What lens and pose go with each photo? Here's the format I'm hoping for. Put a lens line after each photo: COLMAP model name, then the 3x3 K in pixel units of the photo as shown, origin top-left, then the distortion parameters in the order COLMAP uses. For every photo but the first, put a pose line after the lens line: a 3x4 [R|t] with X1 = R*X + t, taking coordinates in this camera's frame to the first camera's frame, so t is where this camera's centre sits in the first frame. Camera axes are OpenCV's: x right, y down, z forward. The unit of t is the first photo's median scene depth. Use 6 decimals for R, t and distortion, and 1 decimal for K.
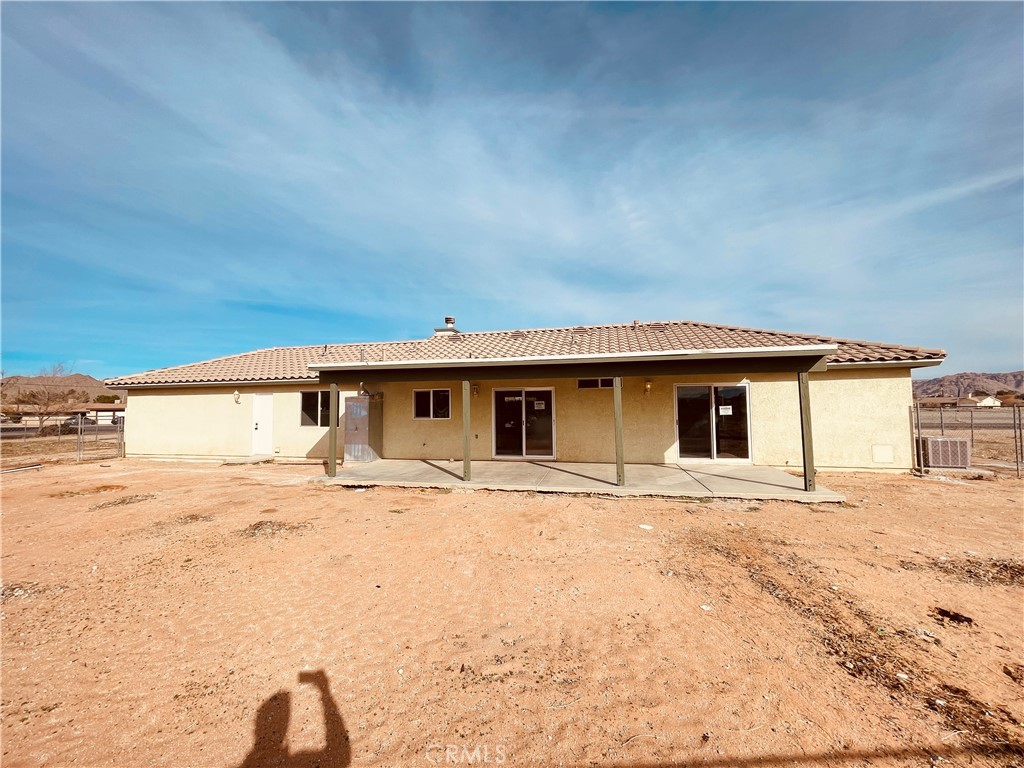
lens RADIAL K [[411.7, 0, 507.0], [0, 411.7, 385.1], [0, 0, 1]] dist [-0.000372, -0.000153]
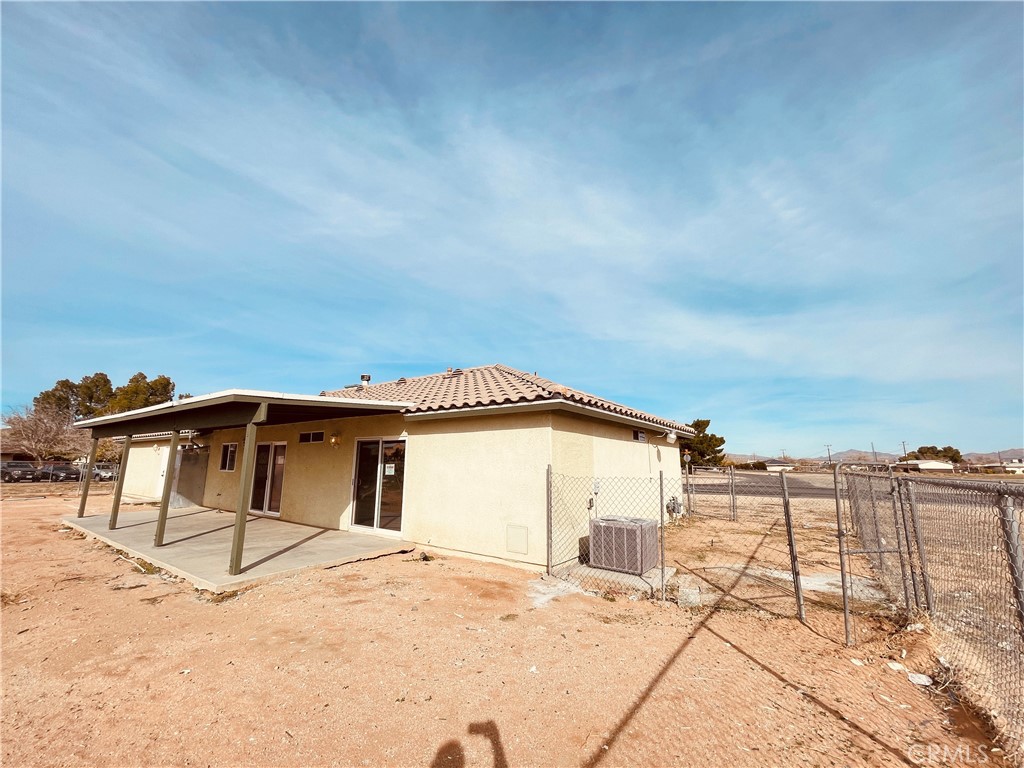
lens RADIAL K [[442.4, 0, 512.0], [0, 442.4, 384.0], [0, 0, 1]] dist [-0.002336, -0.000359]
pose [[0.906539, -0.059989, -0.417837, 1.032608], [0.022988, 0.995397, -0.093034, -0.019724], [0.421495, 0.074734, 0.903746, 0.259124]]
